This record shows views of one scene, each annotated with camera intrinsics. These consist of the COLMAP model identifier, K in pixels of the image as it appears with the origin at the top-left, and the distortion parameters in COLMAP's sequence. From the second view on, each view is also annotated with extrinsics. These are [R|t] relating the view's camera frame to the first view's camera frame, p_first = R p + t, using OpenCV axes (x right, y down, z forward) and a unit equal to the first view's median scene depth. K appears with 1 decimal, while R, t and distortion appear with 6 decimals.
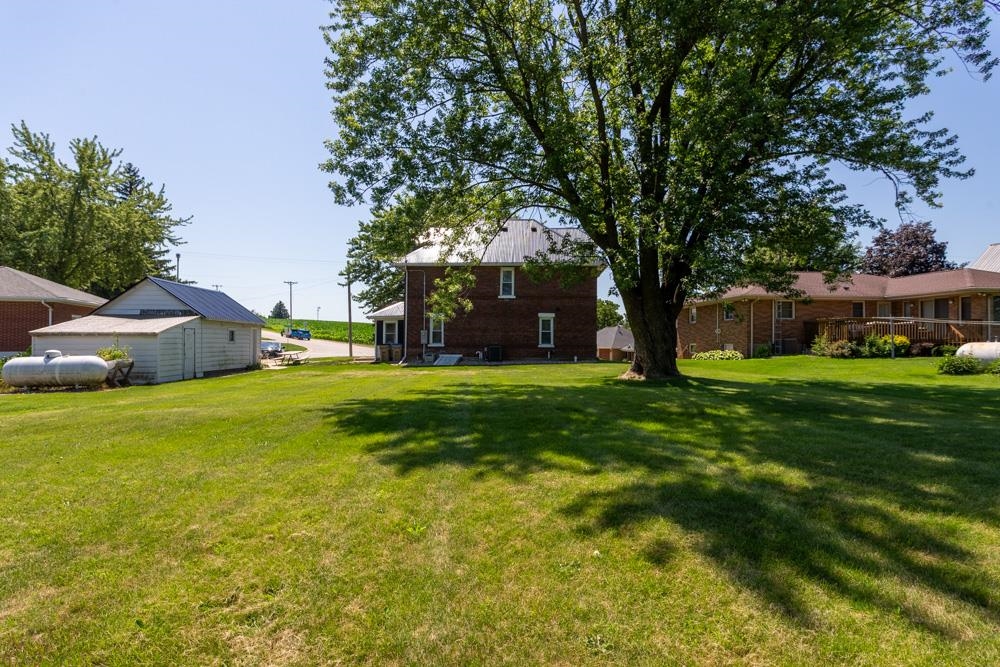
lens RADIAL K [[539.8, 0, 485.8], [0, 539.8, 341.8], [0, 0, 1]] dist [-0.007941, 0.005079]
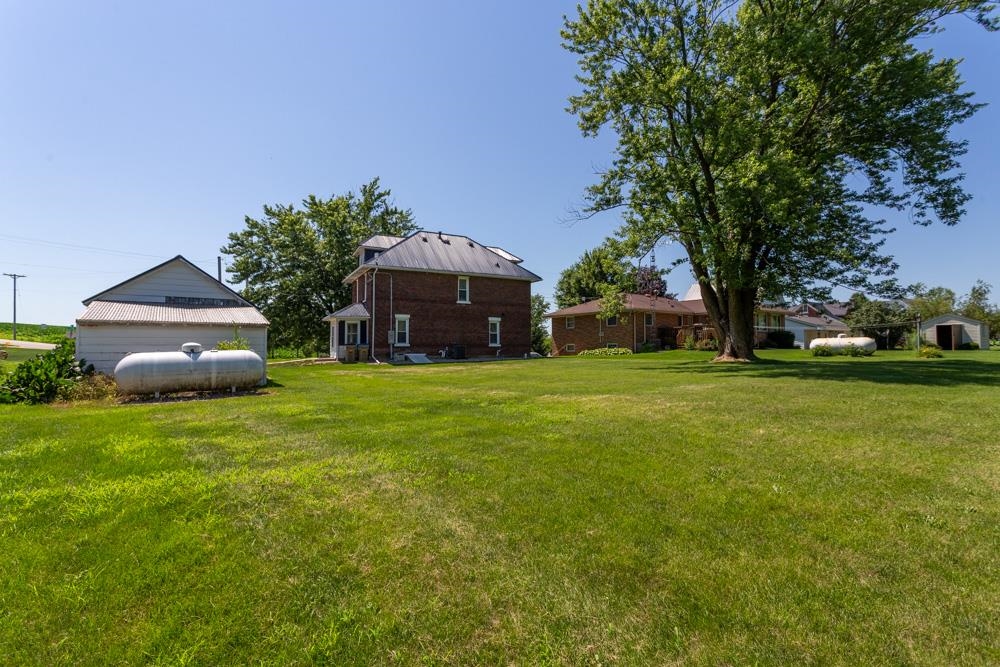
lens RADIAL K [[476.2, 0, 488.3], [0, 476.2, 333.0], [0, 0, 1]] dist [0.001797, -0.000656]
pose [[0.859012, 0.010098, 0.511855, -0.430393], [0.007790, 0.999432, -0.032790, 0.014609], [-0.511895, 0.032154, 0.858446, 0.119038]]
